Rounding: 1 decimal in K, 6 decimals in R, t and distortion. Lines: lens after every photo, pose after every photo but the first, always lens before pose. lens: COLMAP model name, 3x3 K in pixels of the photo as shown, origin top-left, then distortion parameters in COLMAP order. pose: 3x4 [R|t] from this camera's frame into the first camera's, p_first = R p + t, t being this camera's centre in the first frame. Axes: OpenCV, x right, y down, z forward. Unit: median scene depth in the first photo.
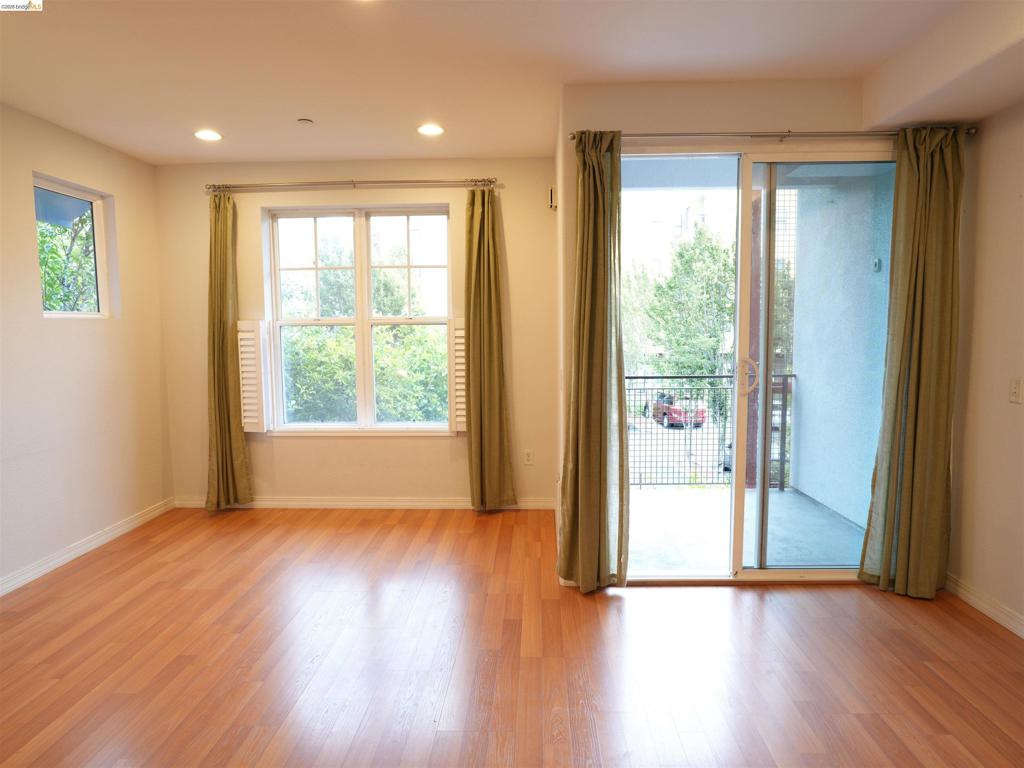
lens RADIAL K [[630.3, 0, 512.0], [0, 630.3, 384.0], [0, 0, 1]] dist [-0.056572, 0.044250]
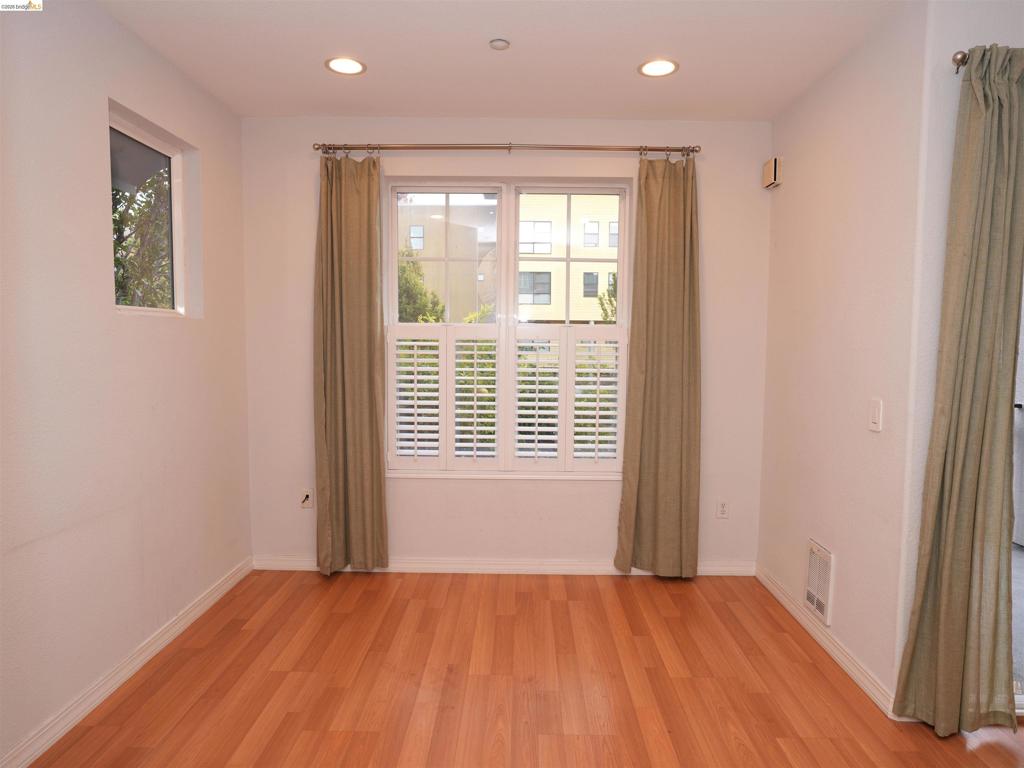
lens RADIAL K [[630.3, 0, 512.0], [0, 630.3, 384.0], [0, 0, 1]] dist [-0.056572, 0.044250]
pose [[0.999584, 0.017056, 0.023249, -0.287595], [-0.016607, 0.999675, -0.019359, -0.020283], [-0.023571, 0.018965, 0.999542, 0.264734]]
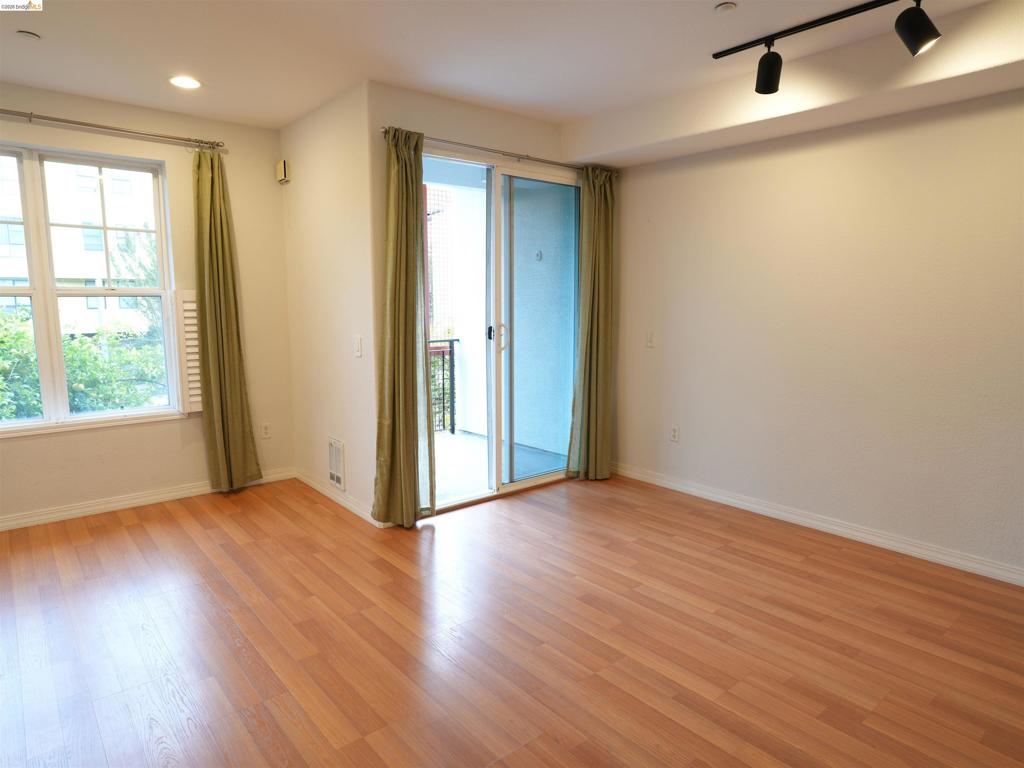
lens RADIAL K [[630.3, 0, 512.0], [0, 630.3, 384.0], [0, 0, 1]] dist [-0.056572, 0.044250]
pose [[0.740252, -0.081933, 0.667318, -0.385893], [0.054526, 0.996593, 0.061876, 0.002849], [-0.670115, -0.009417, 0.742198, 0.002463]]
